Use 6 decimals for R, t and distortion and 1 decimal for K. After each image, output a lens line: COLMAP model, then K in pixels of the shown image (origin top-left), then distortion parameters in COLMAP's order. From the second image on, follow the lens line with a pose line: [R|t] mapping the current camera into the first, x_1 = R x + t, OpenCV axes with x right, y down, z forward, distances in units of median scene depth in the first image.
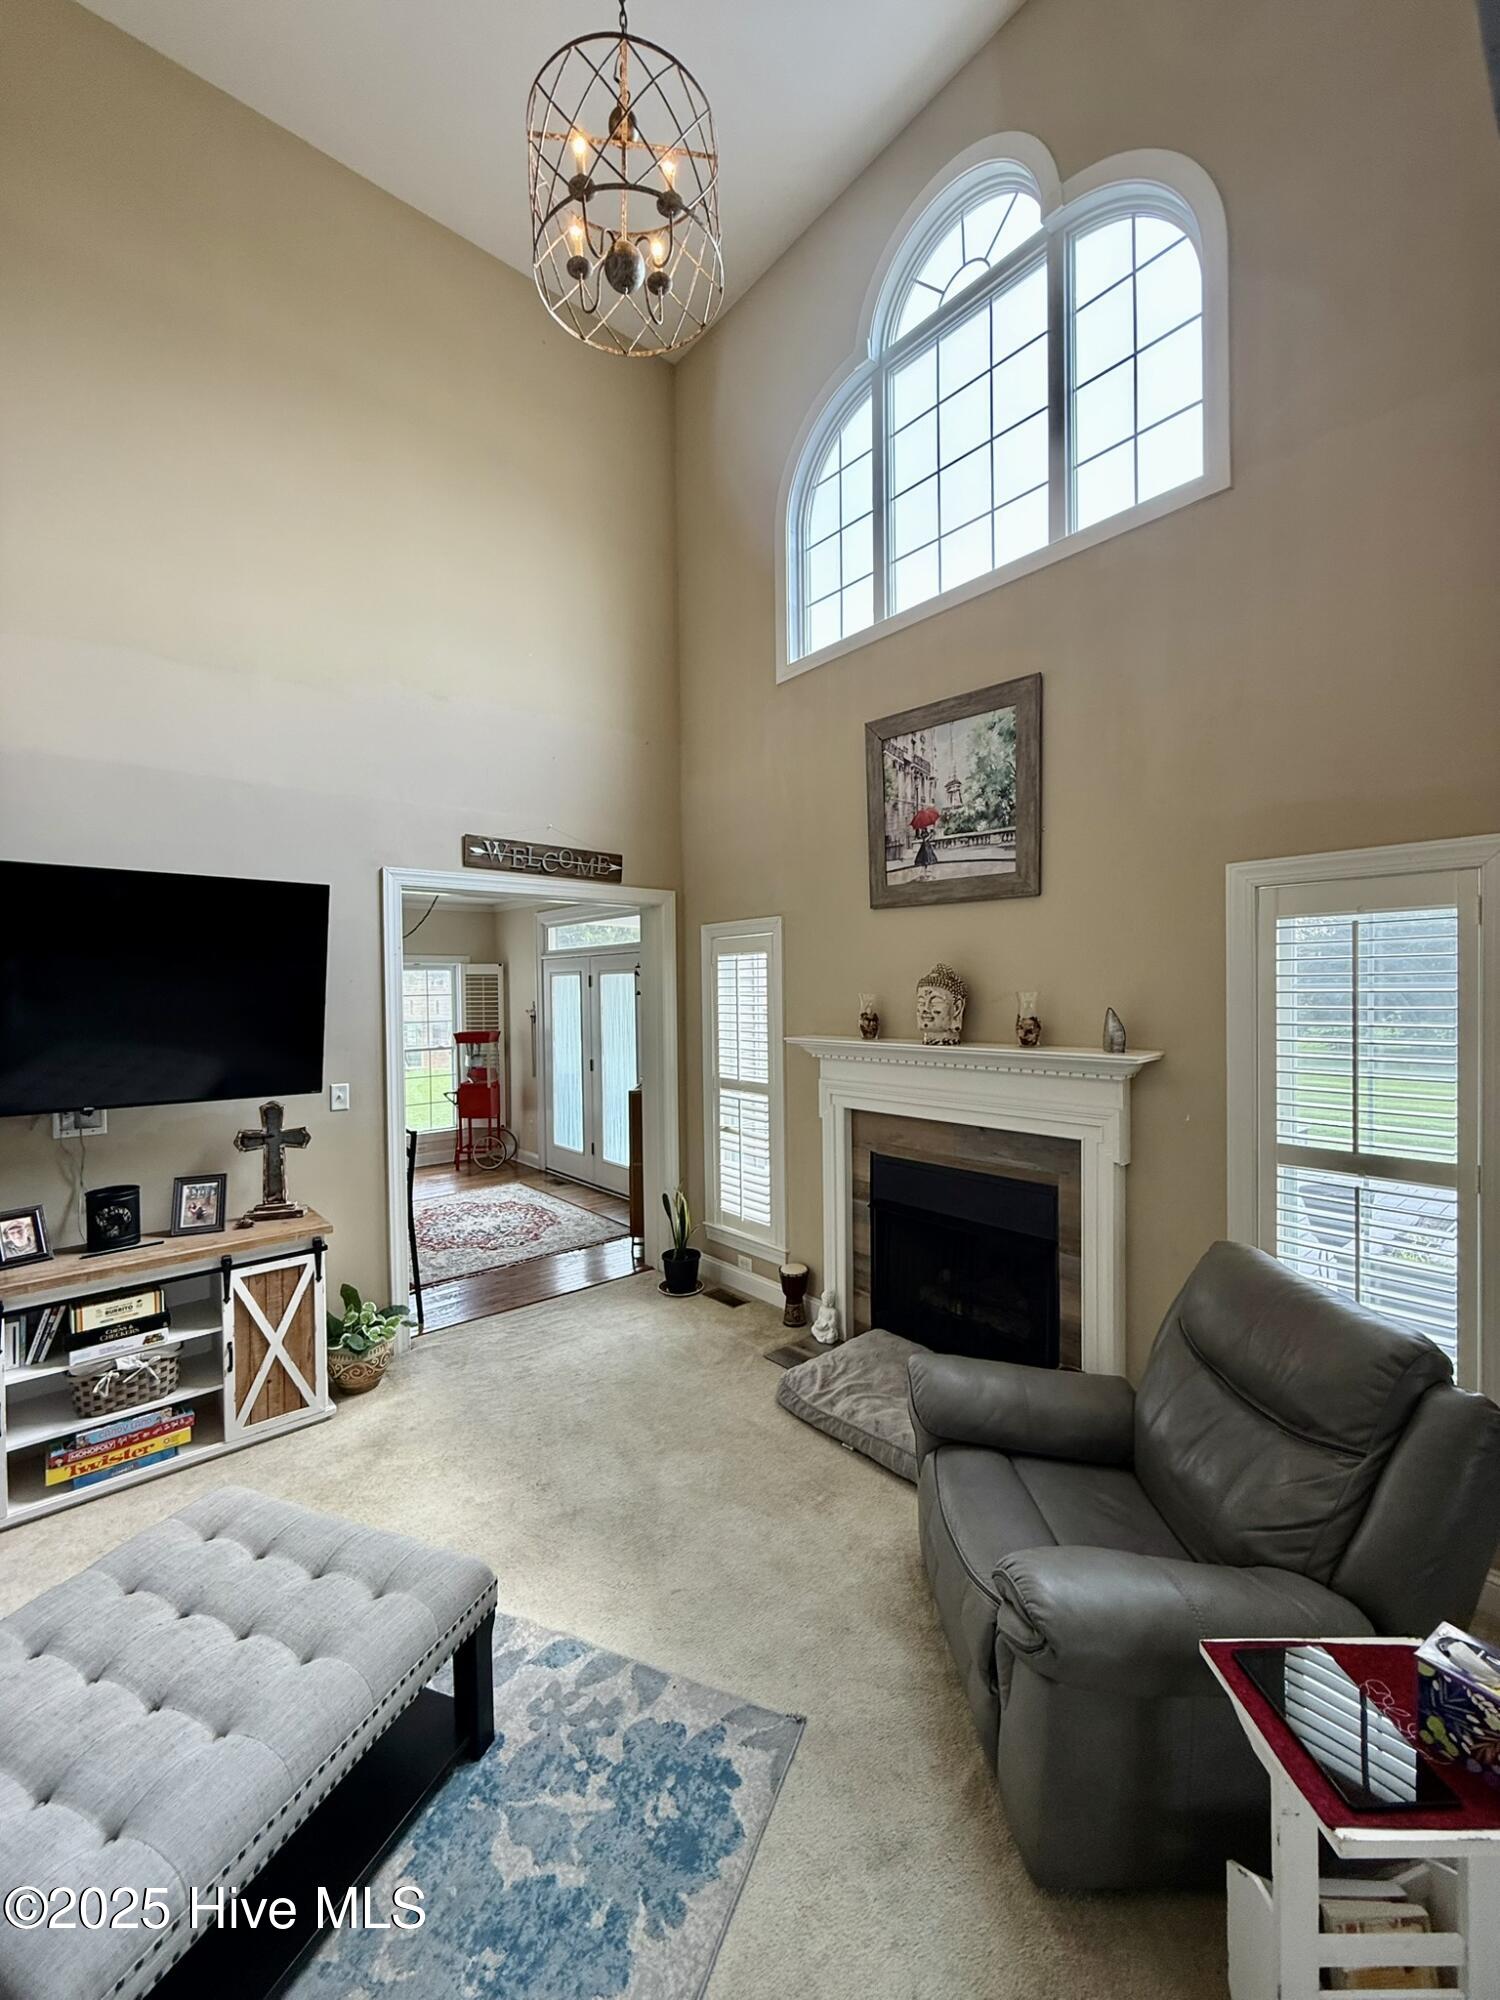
lens RADIAL K [[797.3, 0, 750.0], [0, 797.3, 1000.0], [0, 0, 1]] dist [-0.000070, -0.000213]
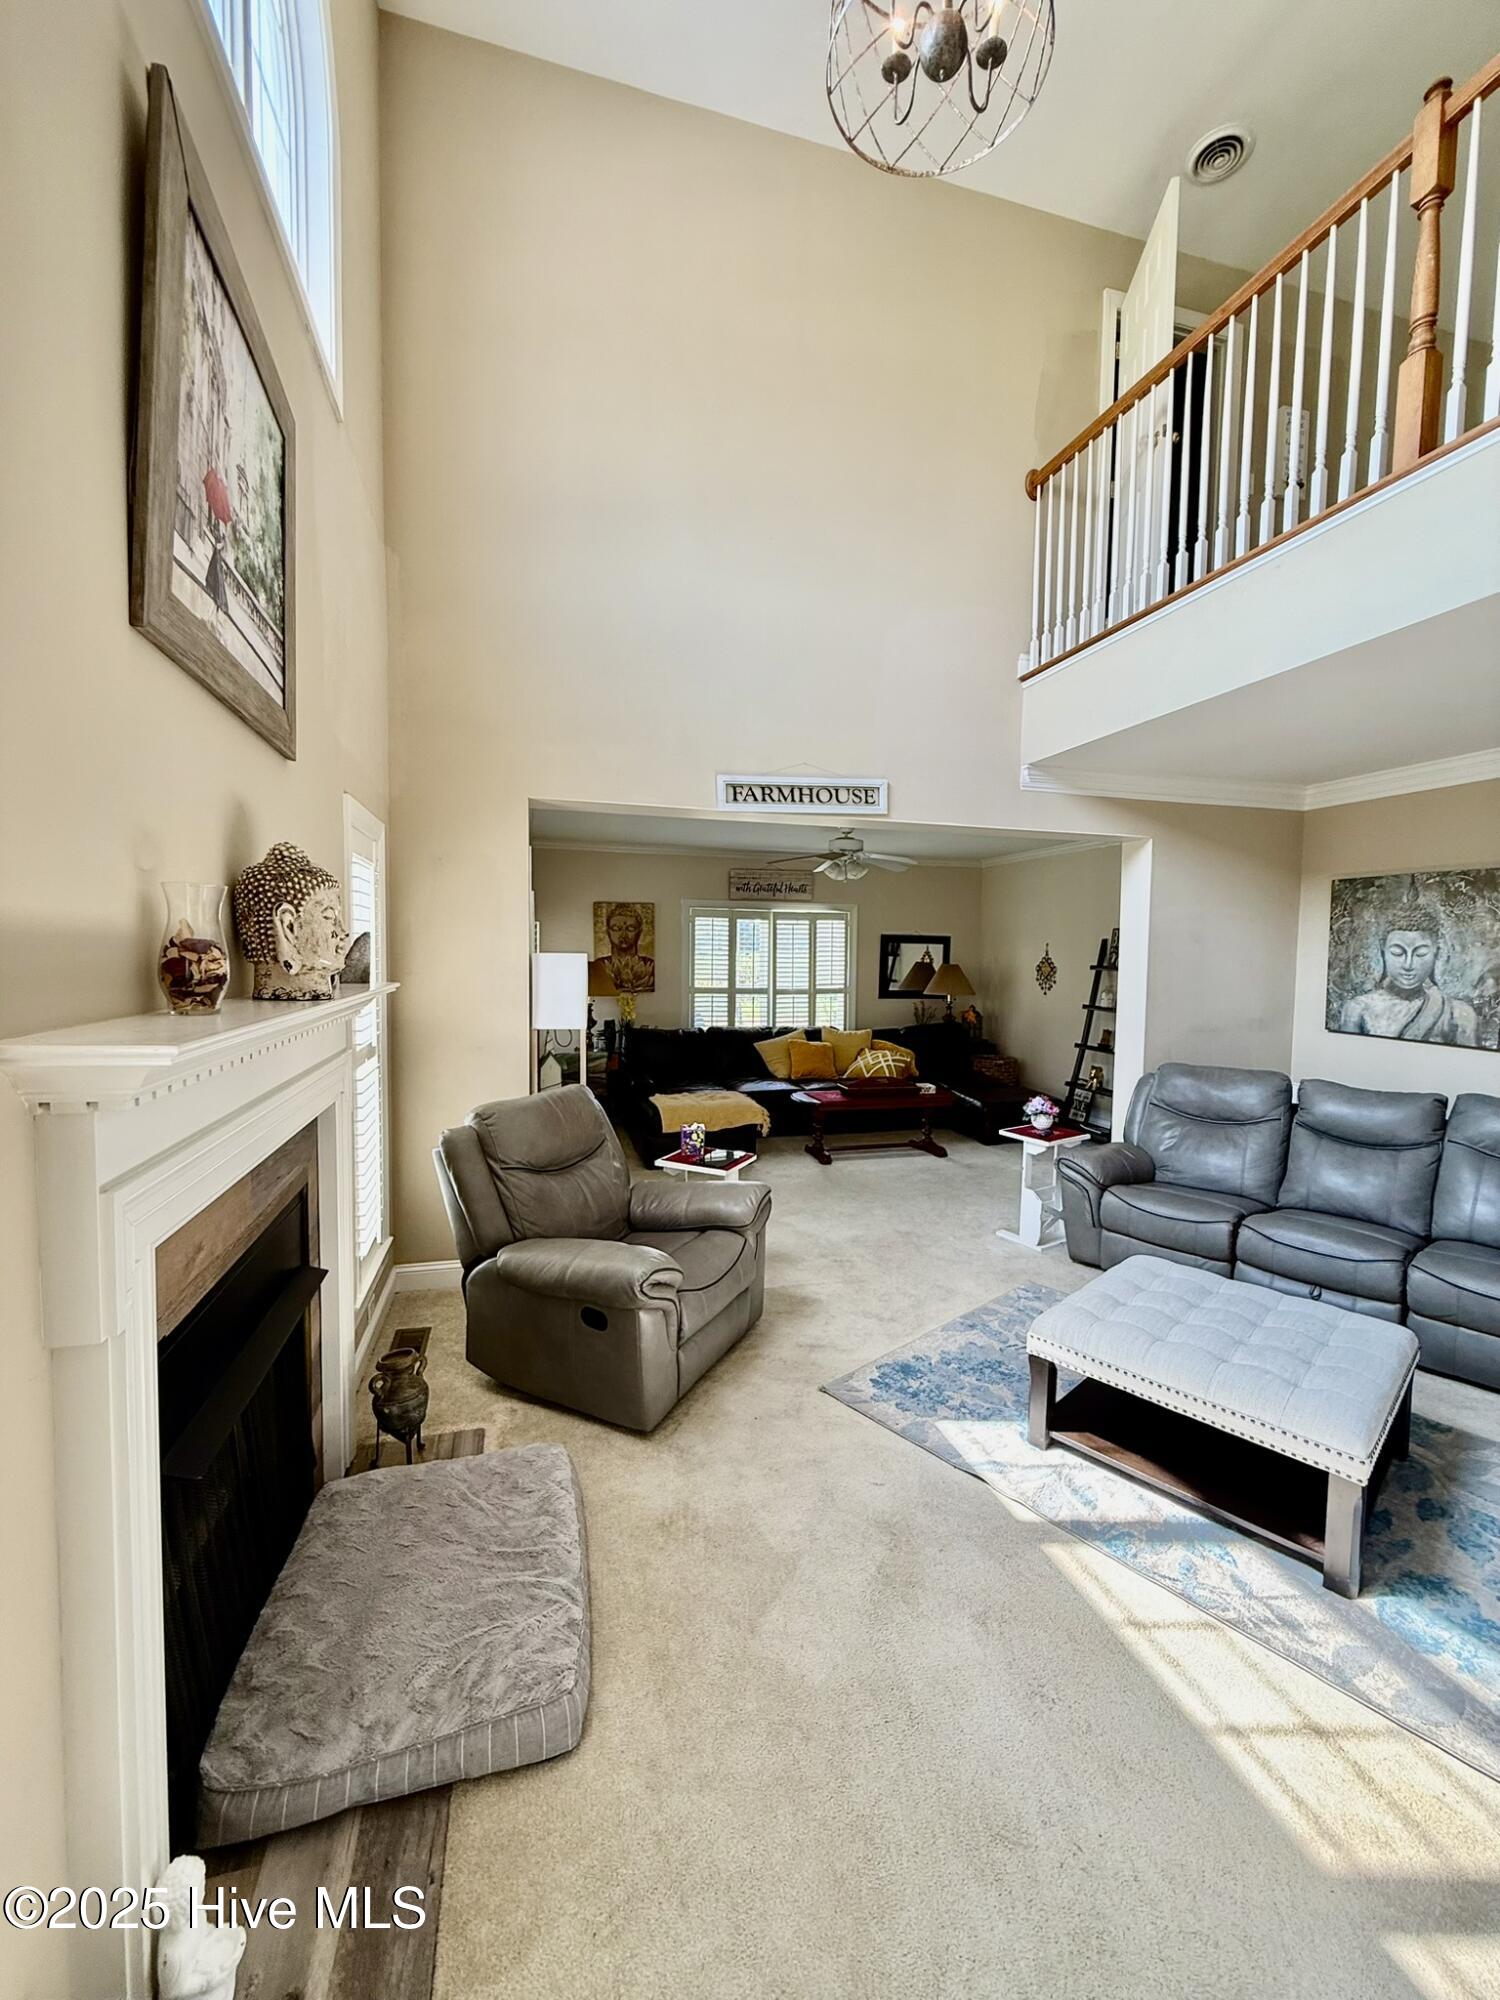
lens RADIAL K [[797.3, 0, 750.0], [0, 797.3, 1000.0], [0, 0, 1]] dist [-0.000070, -0.000213]
pose [[-0.904843, -0.027665, 0.424846, -0.251279], [0.001906, 0.997613, 0.069022, 0.022364], [-0.425742, 0.063264, -0.902630, 1.349492]]
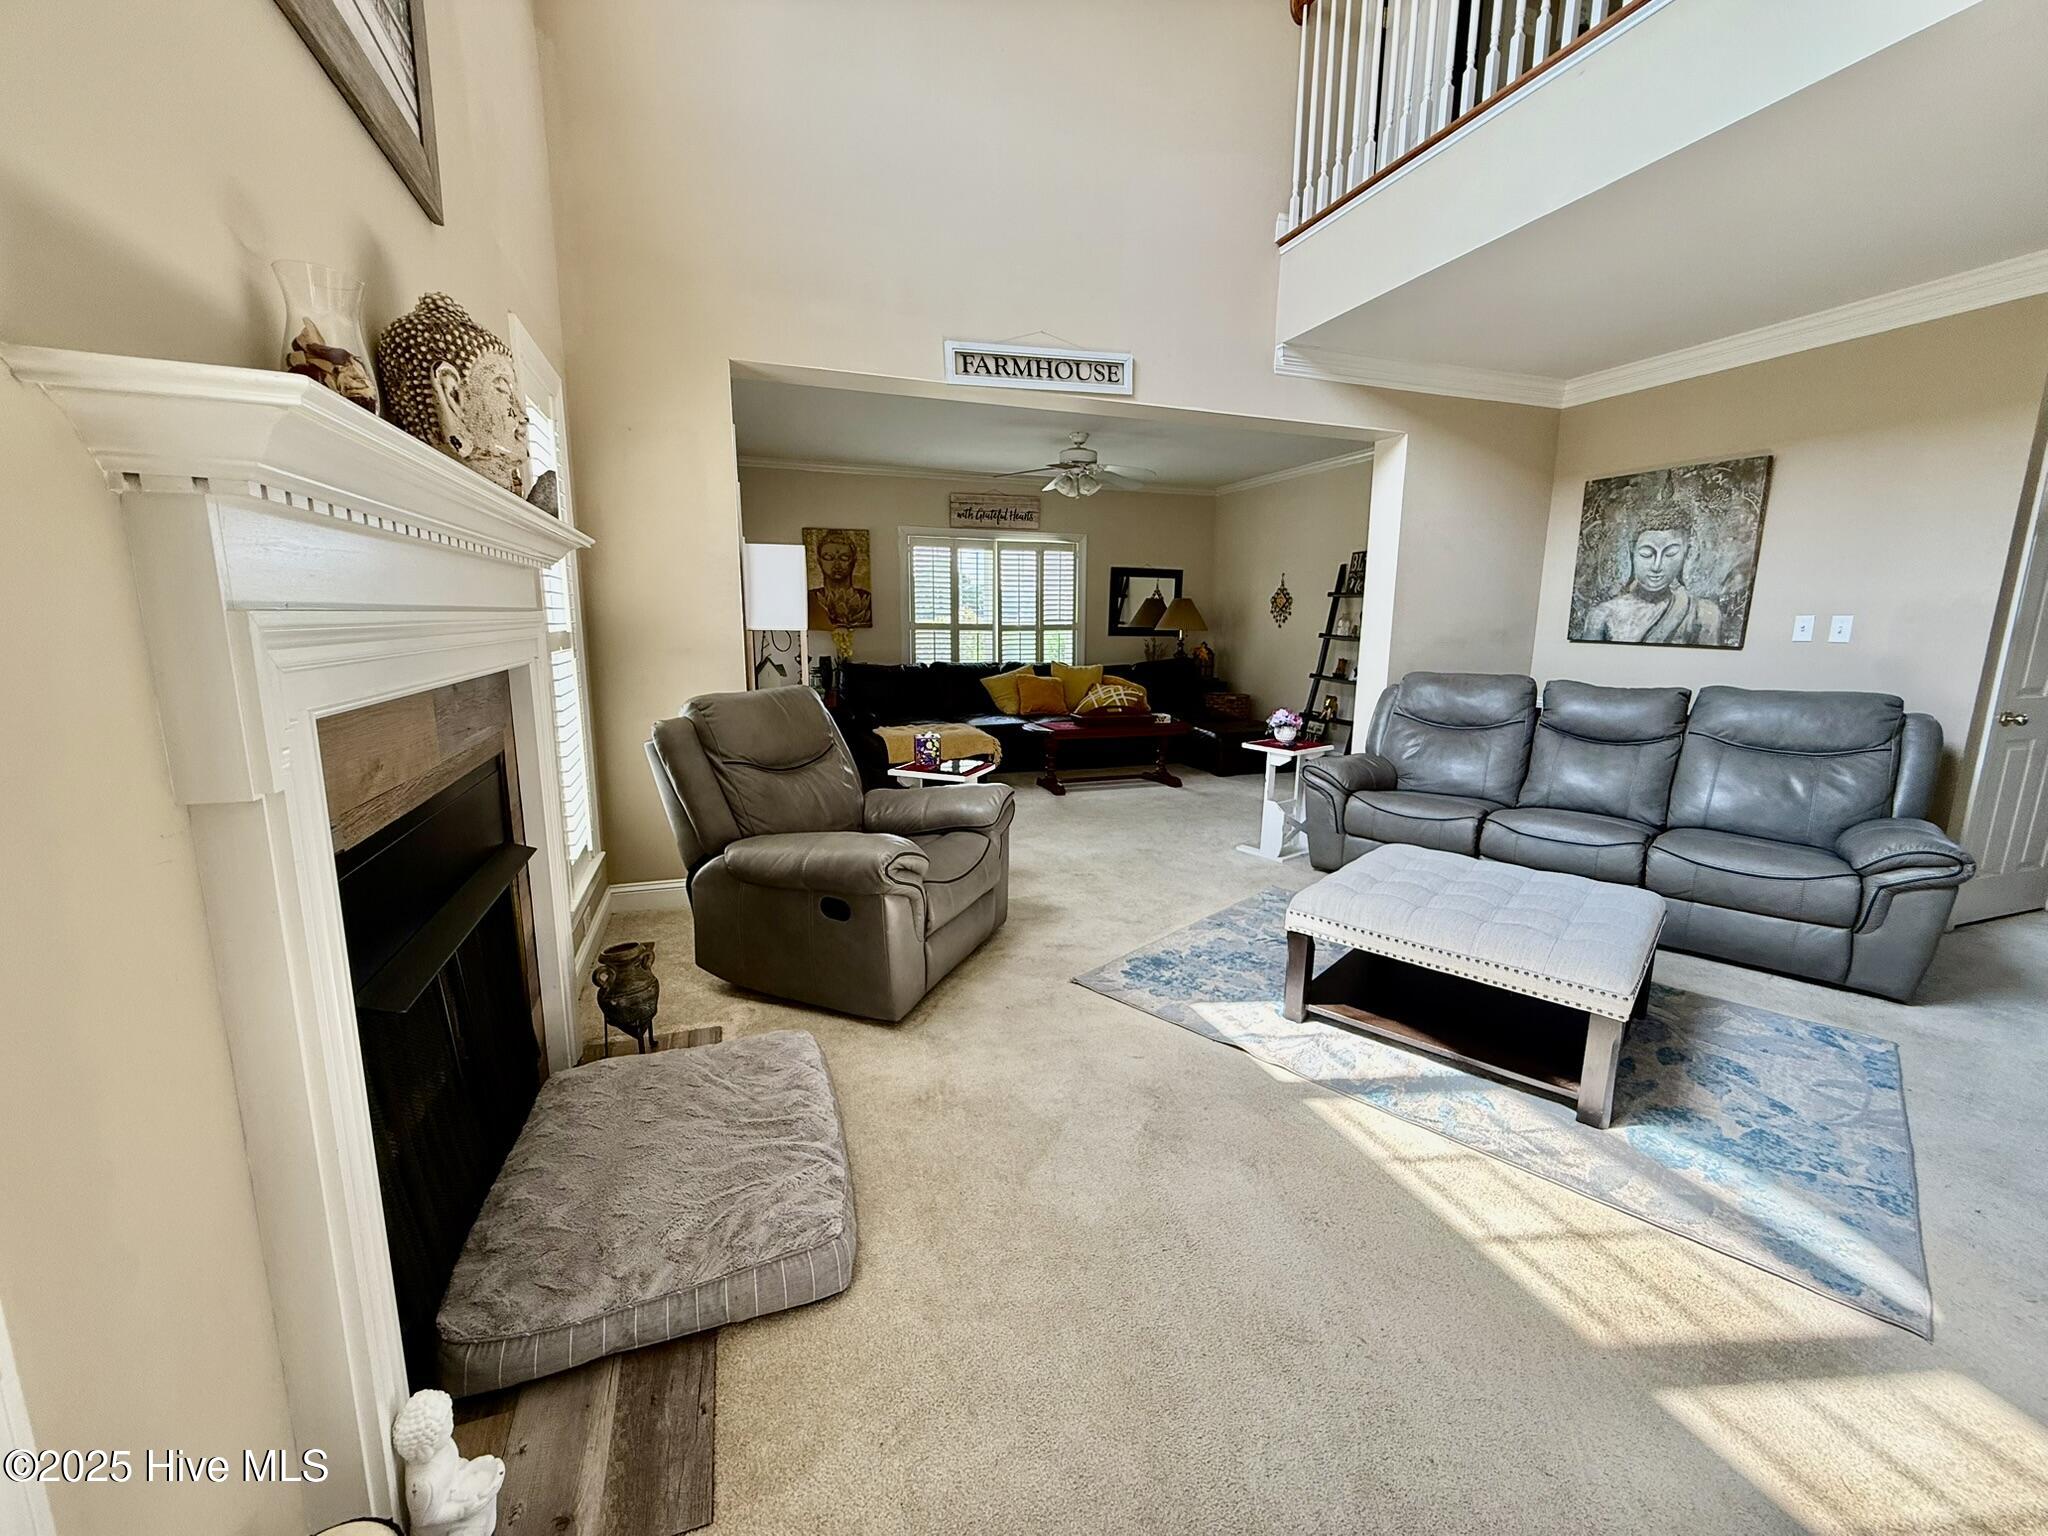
lens RADIAL K [[817.5, 0, 1022.8], [0, 817.5, 768.0], [0, 0, 1]] dist [-0.000953, -0.000246]
pose [[-0.932691, -0.062469, 0.355225, -0.208408], [0.006334, 0.981898, 0.189305, 0.119634], [-0.360620, 0.178813, -0.915412, 1.330020]]
